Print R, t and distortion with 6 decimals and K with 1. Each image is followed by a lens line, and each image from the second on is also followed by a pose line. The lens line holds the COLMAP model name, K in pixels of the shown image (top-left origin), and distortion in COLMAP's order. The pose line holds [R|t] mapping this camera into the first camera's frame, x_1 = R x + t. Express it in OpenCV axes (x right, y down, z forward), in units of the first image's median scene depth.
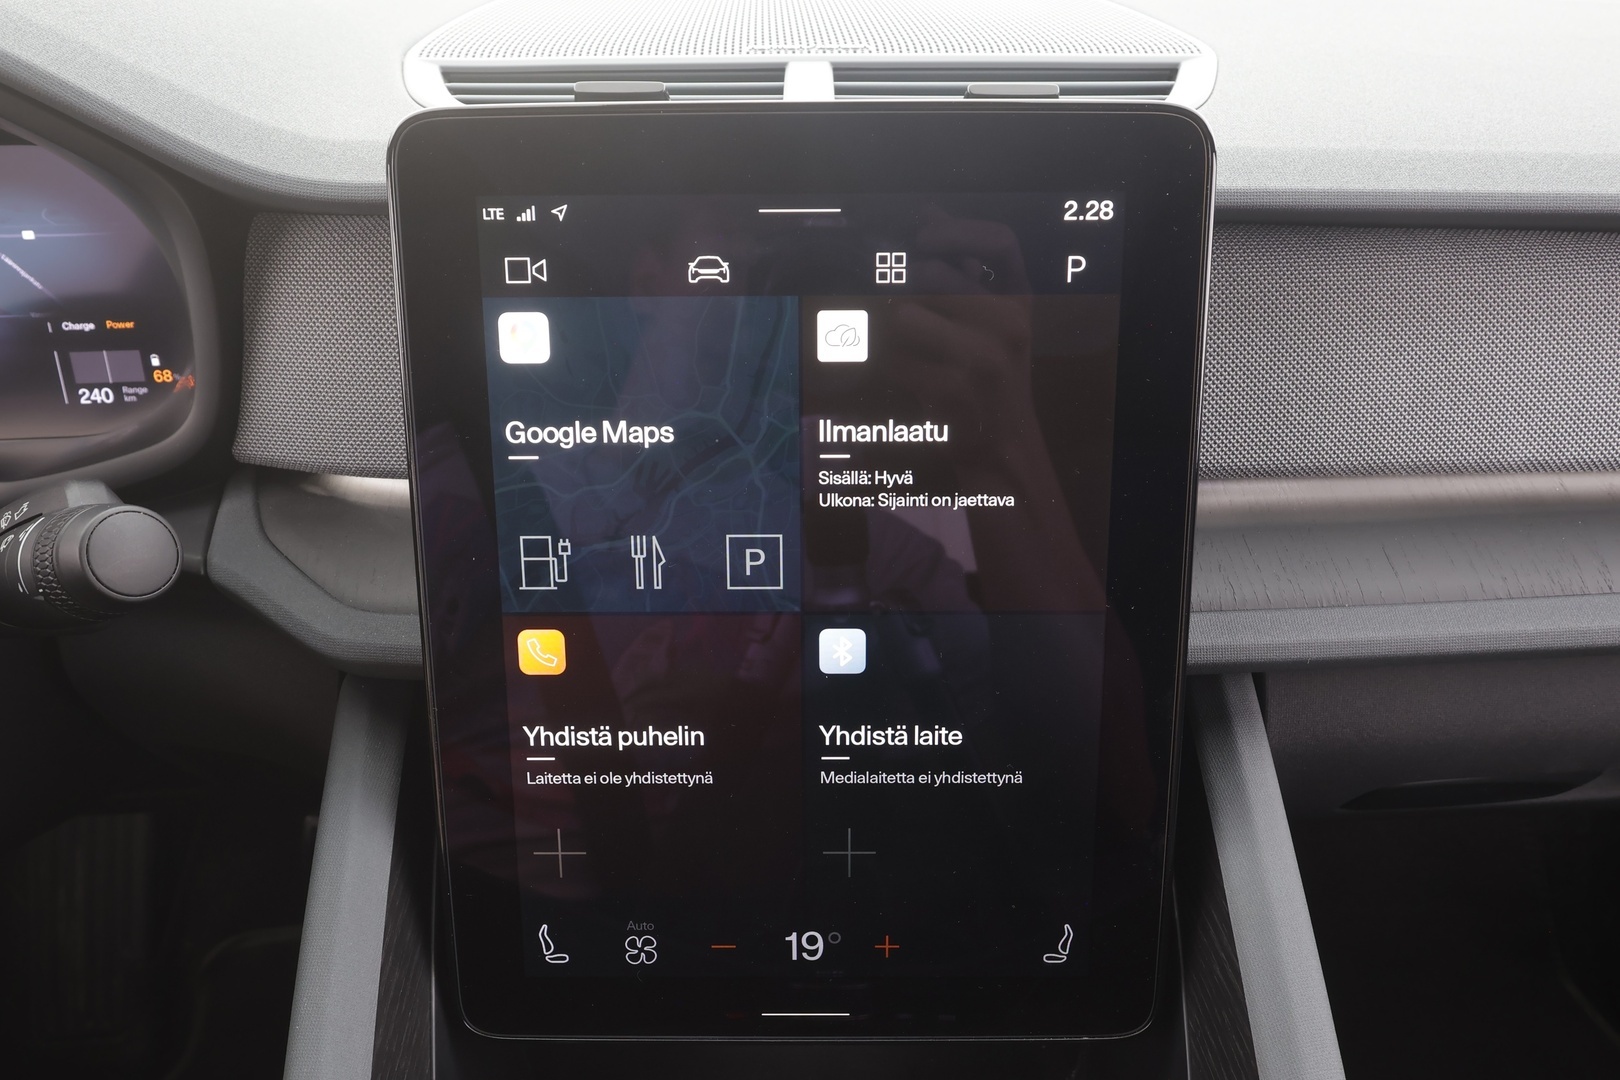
lens RADIAL K [[1086.7, 0, 805.3], [0, 1086.7, 547.6], [0, 0, 1]] dist [-0.000831, -0.002512]
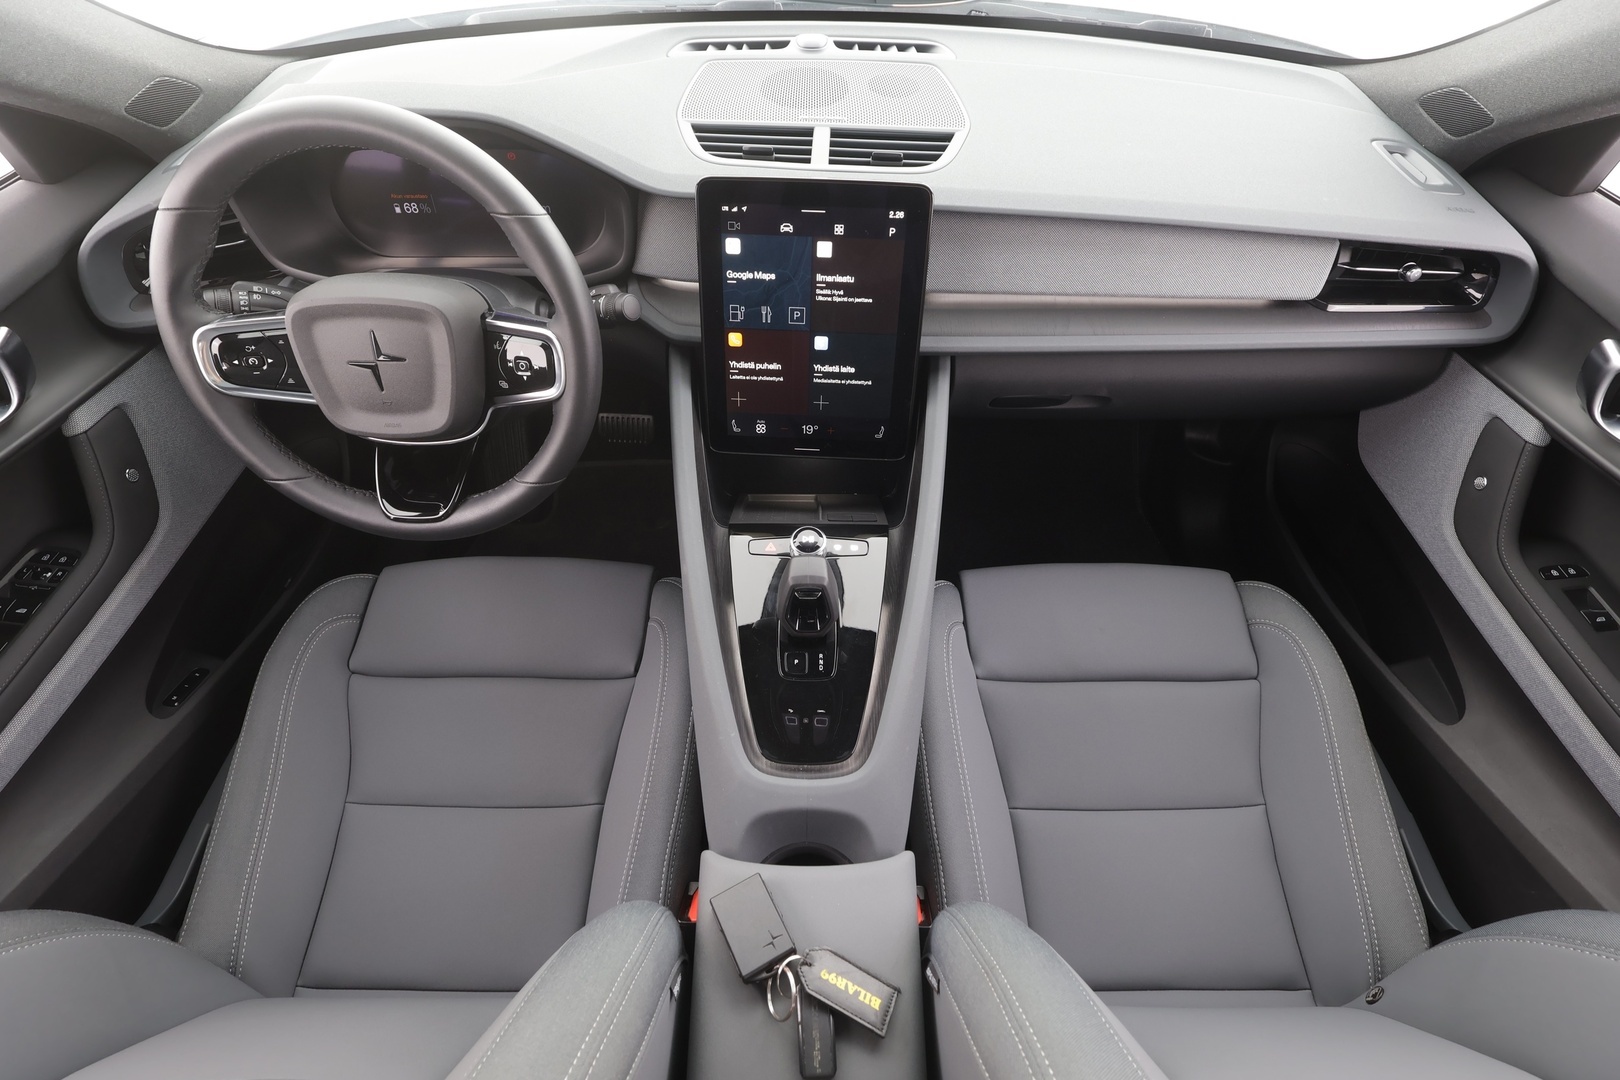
lens RADIAL K [[741.0, 0, 810.0], [0, 741.0, 540.0], [0, 0, 1]] dist [-0.002660, 0.000654]
pose [[0.998624, 0.049081, -0.018452, 0.073985], [-0.040097, 0.941568, 0.334427, -0.105064], [0.033788, -0.333227, 0.942241, -1.474666]]
